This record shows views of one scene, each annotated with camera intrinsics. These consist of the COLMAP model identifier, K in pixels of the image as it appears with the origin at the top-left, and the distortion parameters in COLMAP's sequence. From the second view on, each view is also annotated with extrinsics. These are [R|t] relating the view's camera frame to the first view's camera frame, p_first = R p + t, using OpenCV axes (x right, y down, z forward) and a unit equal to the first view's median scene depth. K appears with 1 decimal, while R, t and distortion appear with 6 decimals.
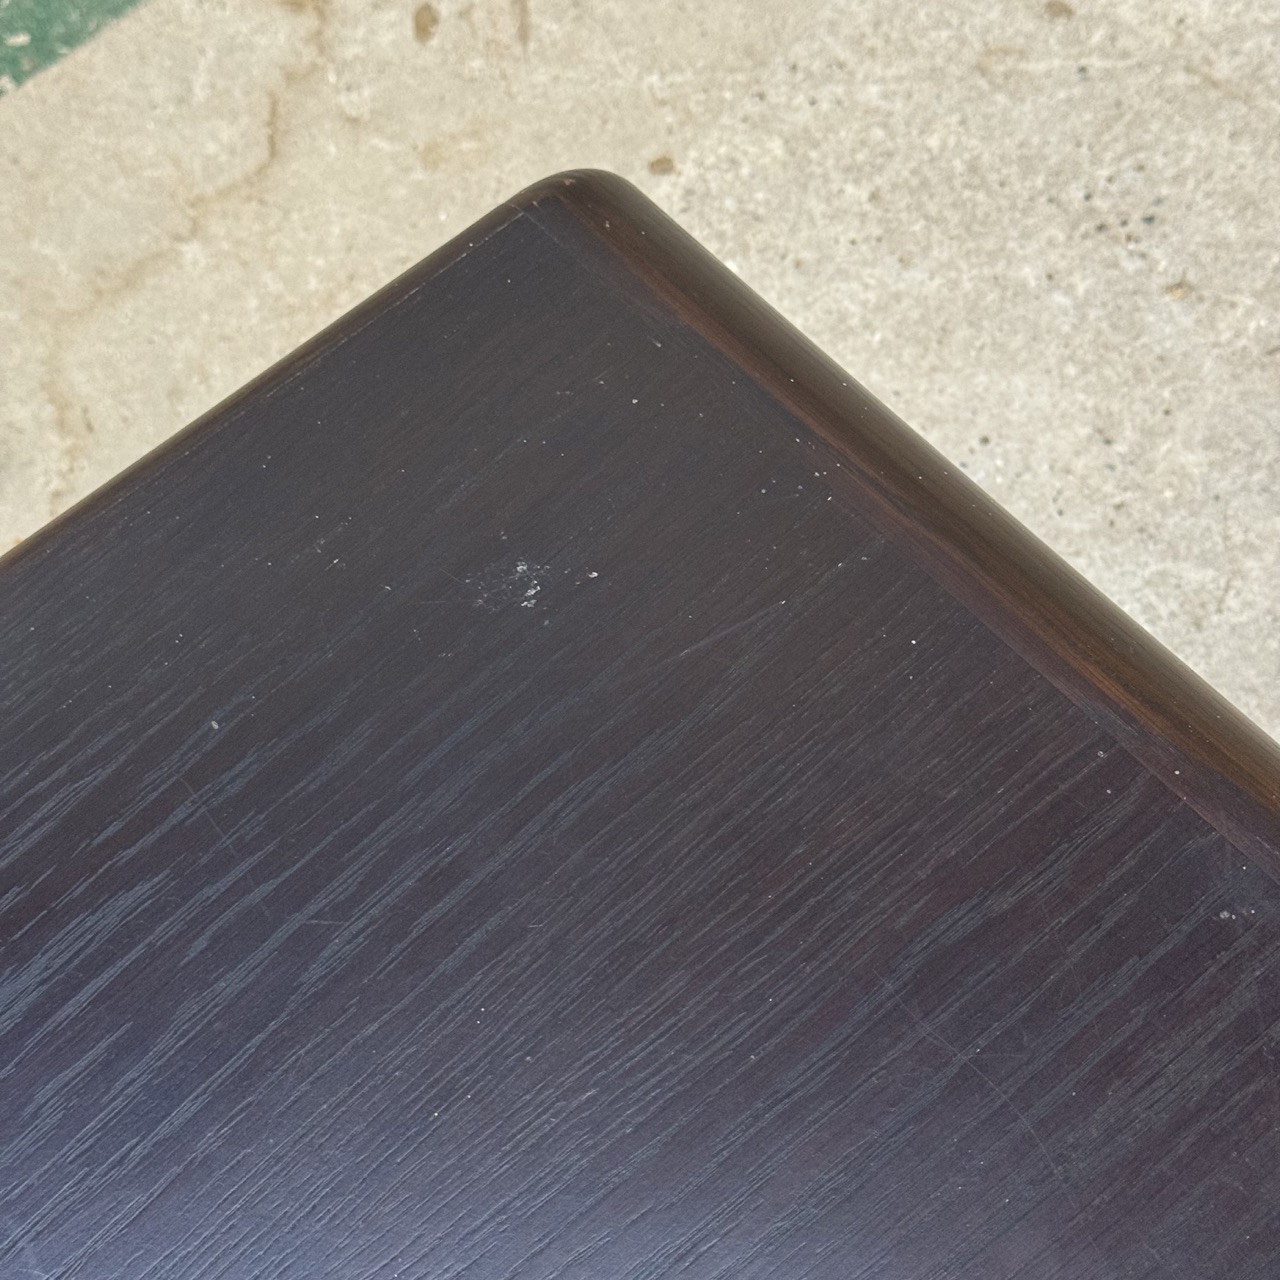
lens RADIAL K [[2445.4, 0, 640.0], [0, 2445.4, 640.0], [0, 0, 1]] dist [0.139206, -0.073265]
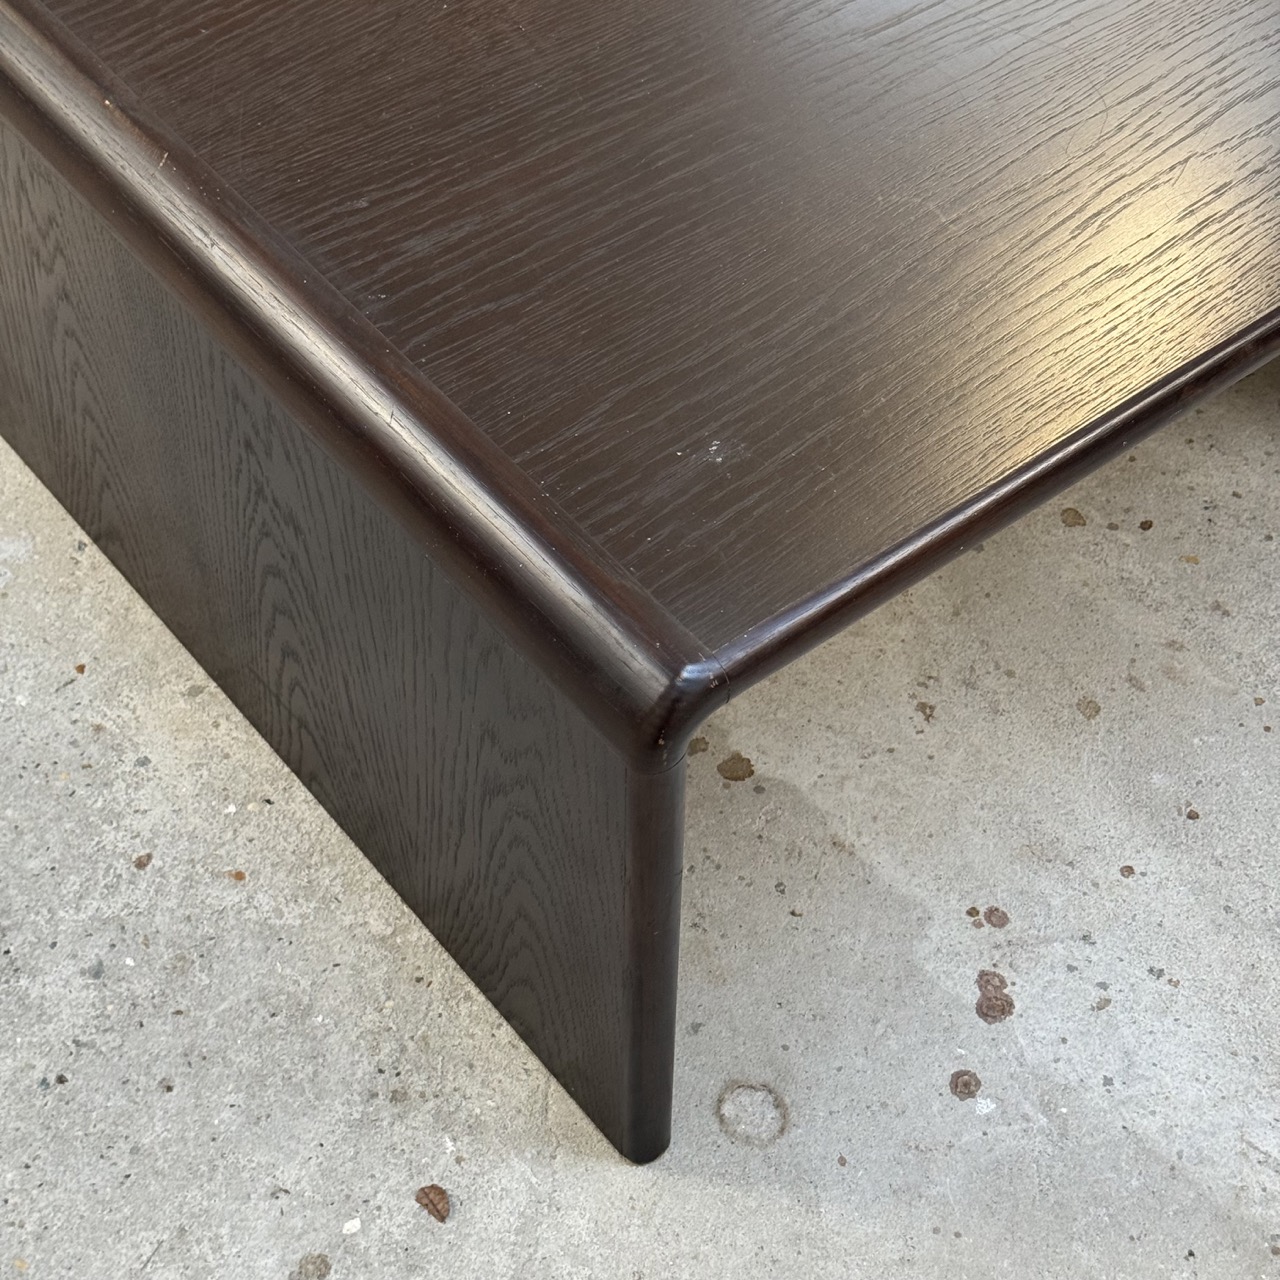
lens RADIAL K [[2445.4, 0, 640.0], [0, 2445.4, 640.0], [0, 0, 1]] dist [0.139206, -0.073265]
pose [[-0.997540, -0.039603, 0.057834, -0.106293], [0.068228, -0.359477, 0.930656, -1.865221], [-0.016067, 0.932313, 0.361295, 0.515827]]
